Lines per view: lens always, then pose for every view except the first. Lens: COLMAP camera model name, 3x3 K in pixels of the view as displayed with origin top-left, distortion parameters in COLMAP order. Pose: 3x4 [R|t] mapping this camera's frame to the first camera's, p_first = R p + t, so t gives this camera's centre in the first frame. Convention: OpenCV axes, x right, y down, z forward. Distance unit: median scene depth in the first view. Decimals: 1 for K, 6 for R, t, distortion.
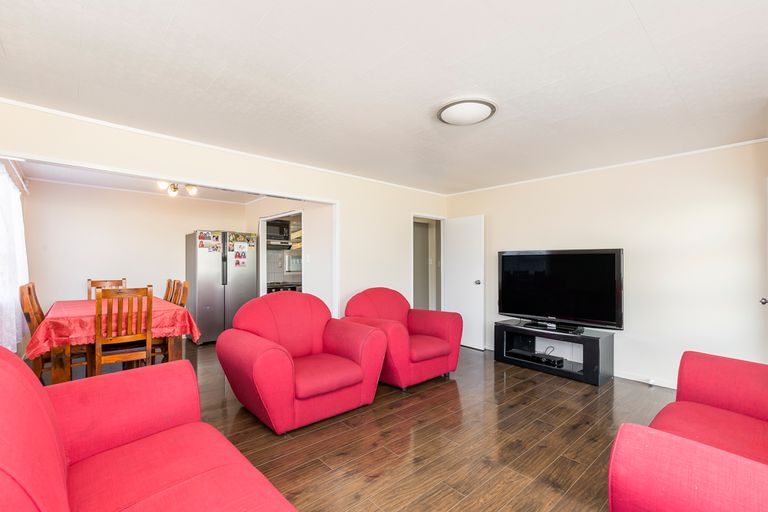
lens RADIAL K [[352.2, 0, 381.2], [0, 352.2, 261.2], [0, 0, 1]] dist [0.000196, 0.000002]
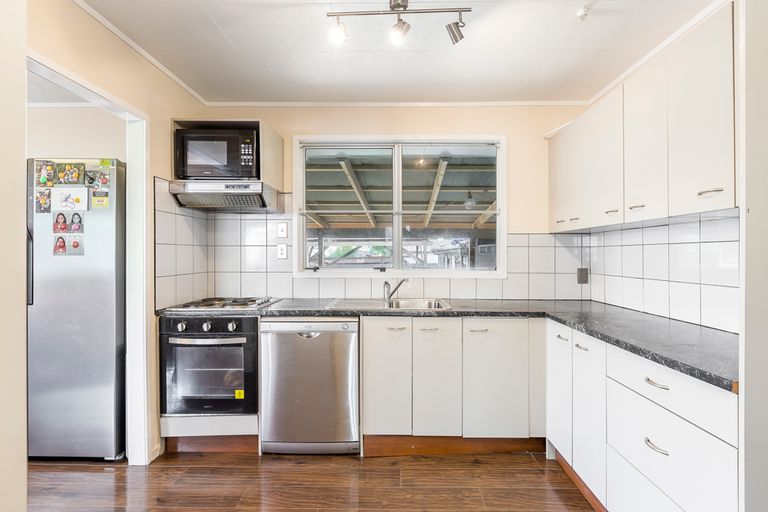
lens RADIAL K [[346.6, 0, 385.1], [0, 346.6, 254.3], [0, 0, 1]] dist [0.001380, 0.000094]
pose [[0.734632, 0.000265, -0.678466, 0.059100], [0.005849, 0.999960, 0.006724, 0.012545], [0.678441, -0.008908, 0.734601, 0.900926]]
